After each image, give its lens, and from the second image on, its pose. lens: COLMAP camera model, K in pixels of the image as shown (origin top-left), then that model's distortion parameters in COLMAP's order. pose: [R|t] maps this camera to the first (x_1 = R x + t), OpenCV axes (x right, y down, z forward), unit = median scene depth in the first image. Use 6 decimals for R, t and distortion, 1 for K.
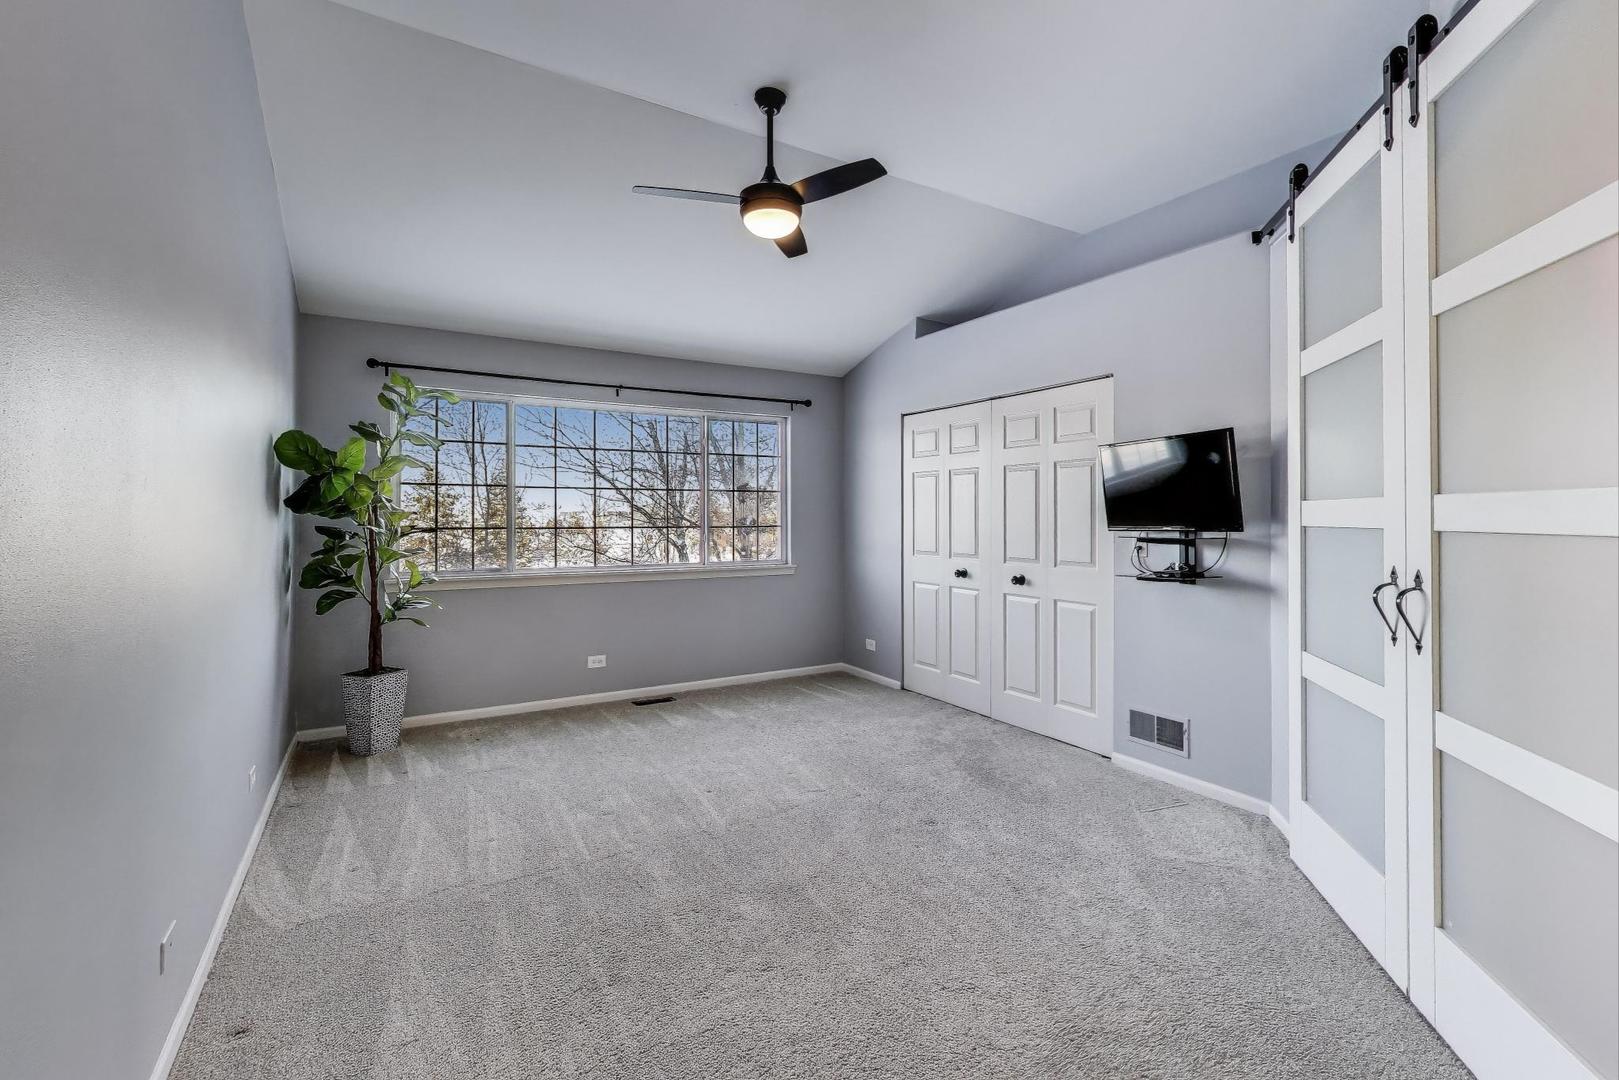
lens RADIAL K [[731.4, 0, 808.4], [0, 731.4, 504.4], [0, 0, 1]] dist [-0.000274, -0.000097]
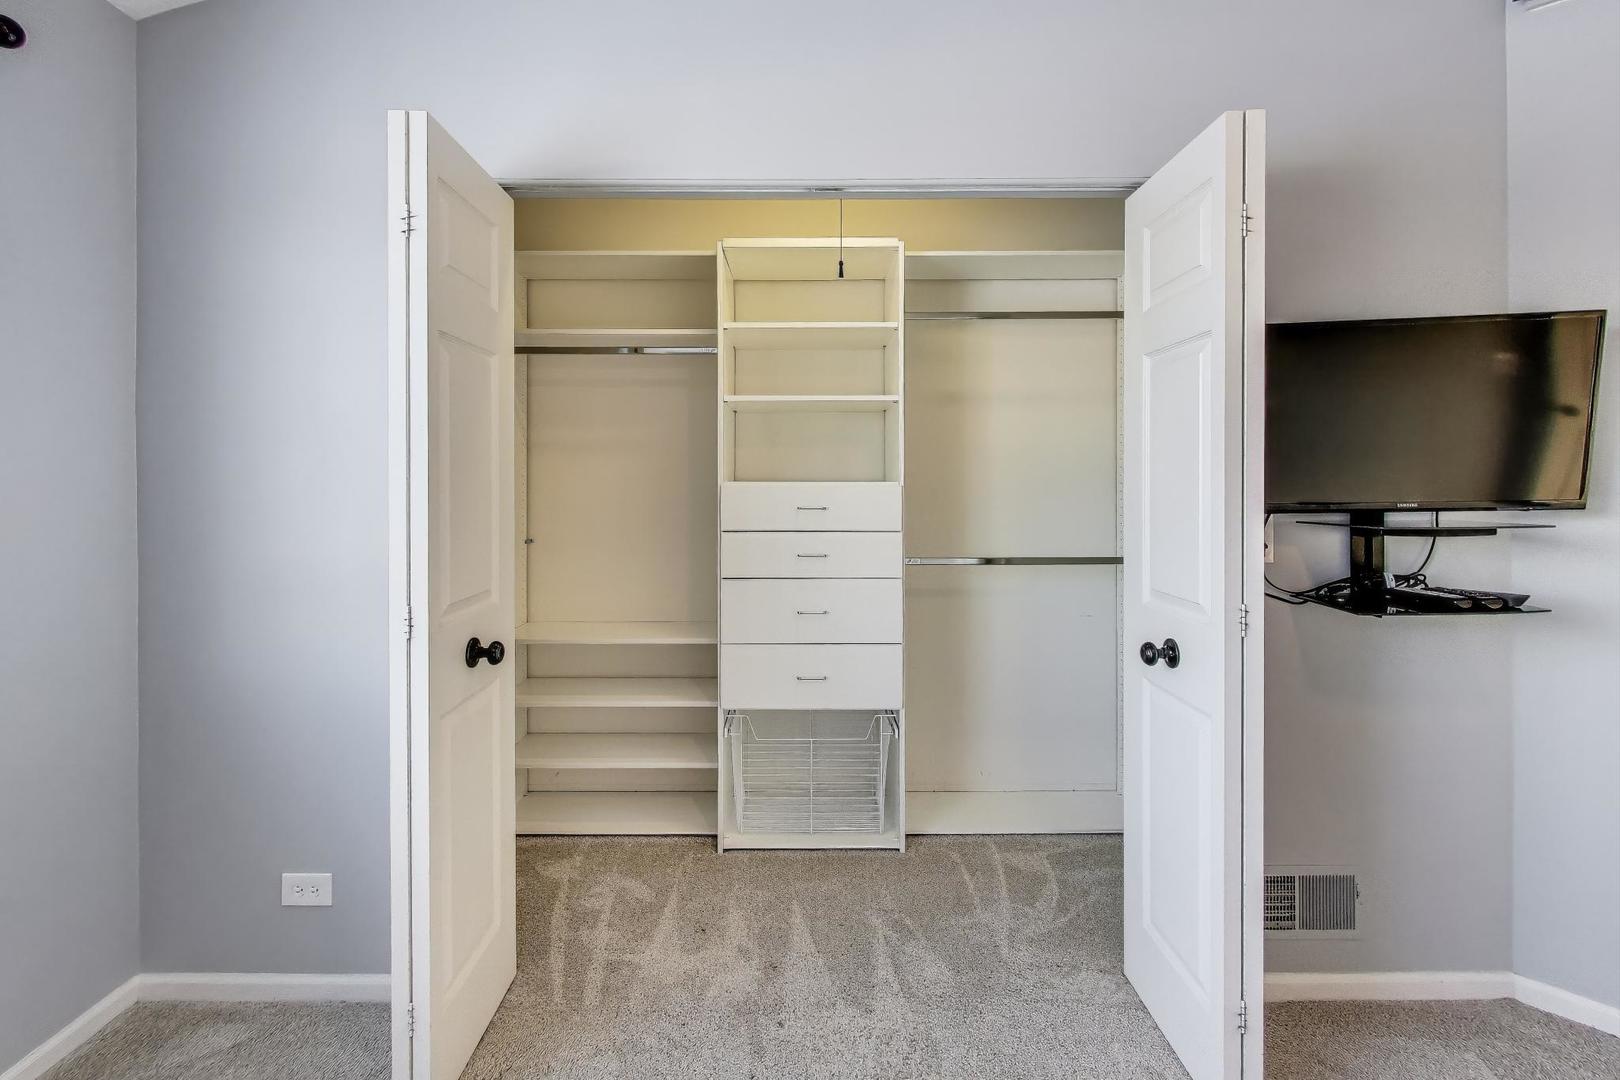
lens RADIAL K [[731.8, 0, 808.9], [0, 731.8, 504.4], [0, 0, 1]] dist [-0.000274, -0.000097]
pose [[0.501429, -0.007661, 0.865165, -0.140197], [-0.005819, 0.999908, 0.012227, 0.026205], [-0.865179, -0.011166, 0.501339, 1.080845]]
